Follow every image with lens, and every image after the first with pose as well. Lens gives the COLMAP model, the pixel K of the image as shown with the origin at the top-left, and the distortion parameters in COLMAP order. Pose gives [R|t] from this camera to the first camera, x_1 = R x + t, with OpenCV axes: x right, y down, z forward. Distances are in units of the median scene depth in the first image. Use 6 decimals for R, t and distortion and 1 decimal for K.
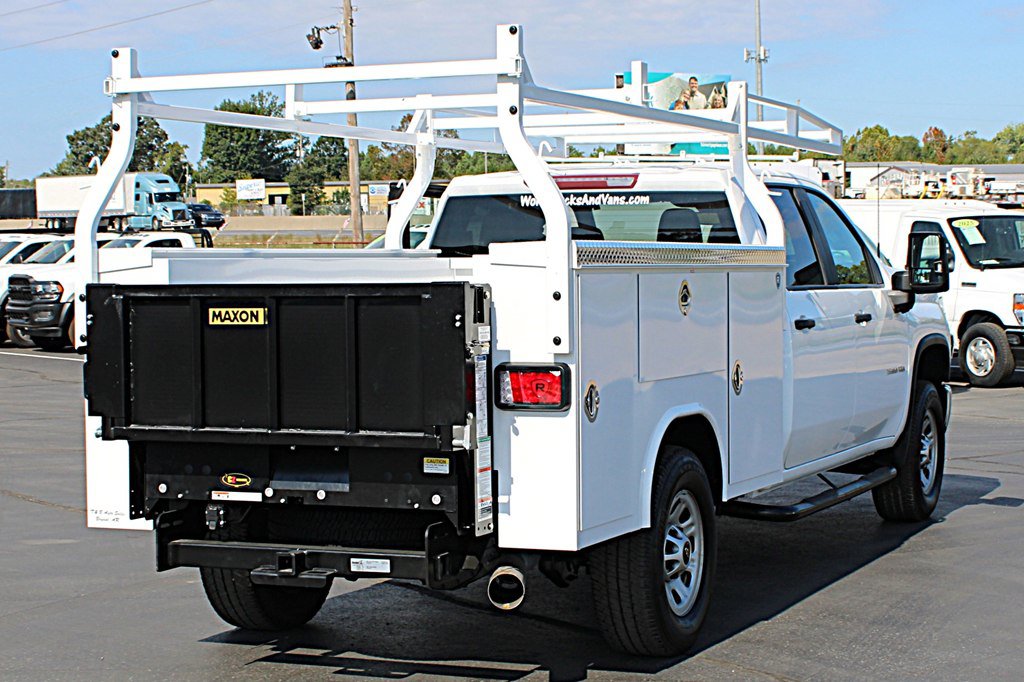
lens RADIAL K [[2075.3, 0, 641.5], [0, 2075.3, 340.8], [0, 0, 1]] dist [-0.180092, 0.402405]
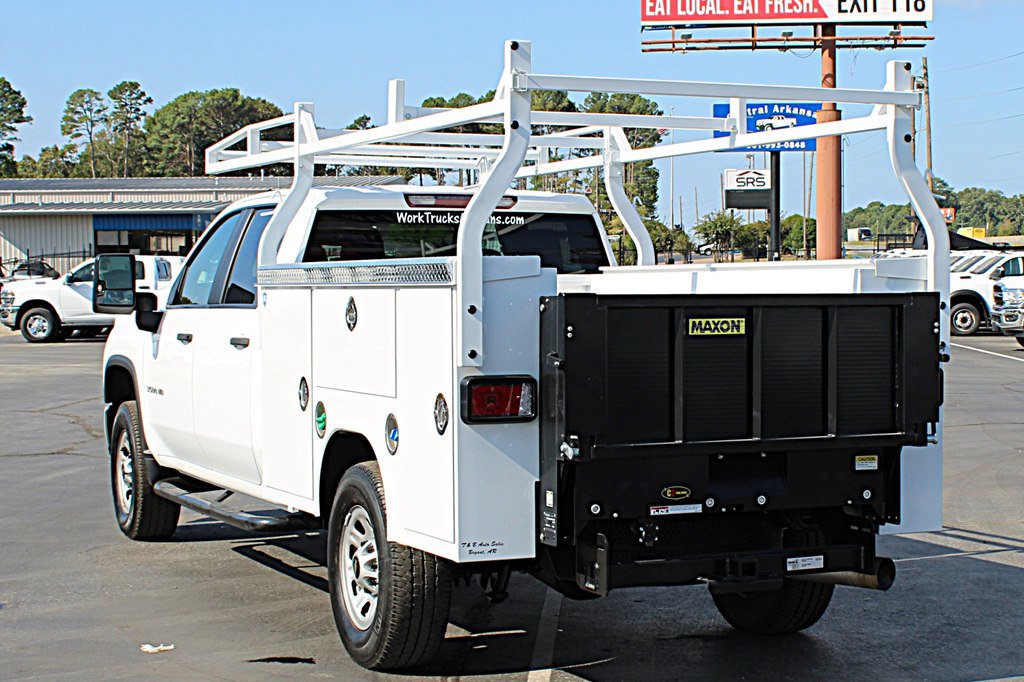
lens RADIAL K [[2075.3, 0, 641.5], [0, 2075.3, 340.8], [0, 0, 1]] dist [-0.180092, 0.402405]
pose [[0.694486, -0.012006, 0.719406, -0.929518], [0.025491, 0.999644, -0.007926, 0.002075], [-0.719055, 0.023843, 0.694544, 0.323718]]
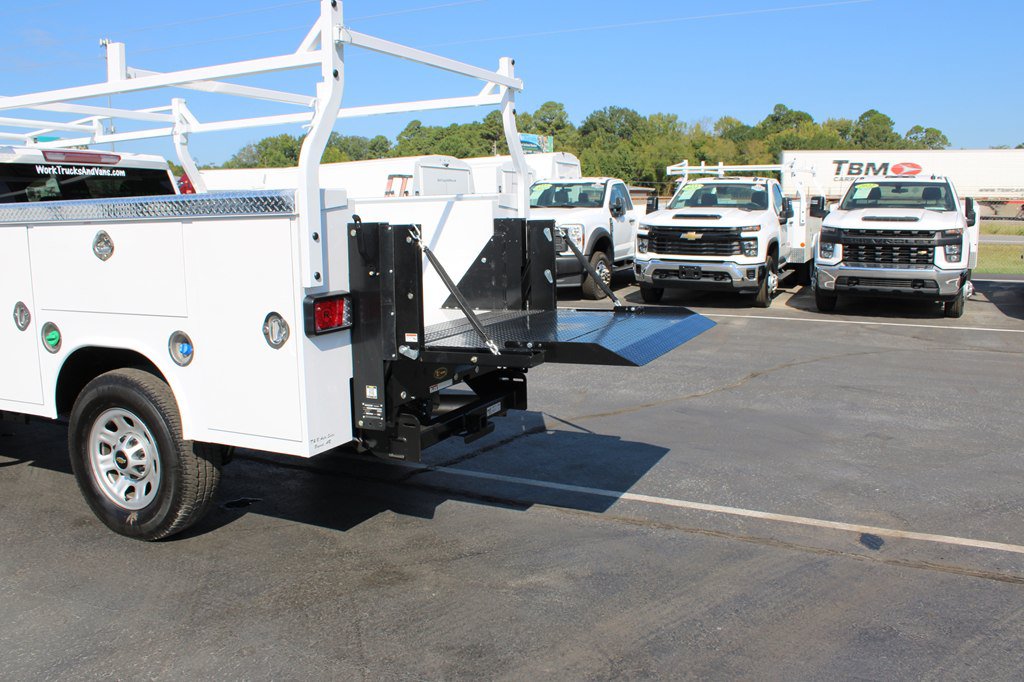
lens RADIAL K [[861.7, 0, 495.8], [0, 861.7, 345.0], [0, 0, 1]] dist [-0.157744, 0.157206]
pose [[0.122412, -0.144626, 0.981885, -0.724396], [0.055384, 0.988779, 0.138737, -0.022867], [-0.990933, 0.037398, 0.129048, 0.903890]]
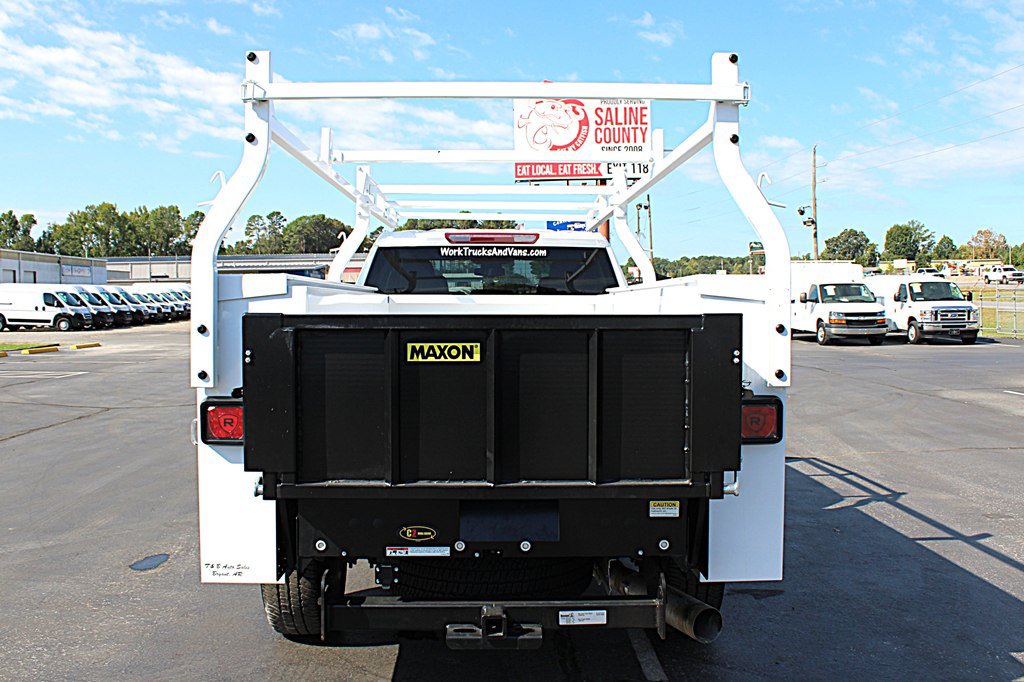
lens RADIAL K [[912.7, 0, 506.8], [0, 912.7, 321.9], [0, 0, 1]] dist [-0.171138, 0.152233]
pose [[0.932851, 0.001052, 0.360262, -0.304580], [0.006802, 0.999766, -0.020534, -0.016278], [-0.360199, 0.021605, 0.932625, 0.623852]]
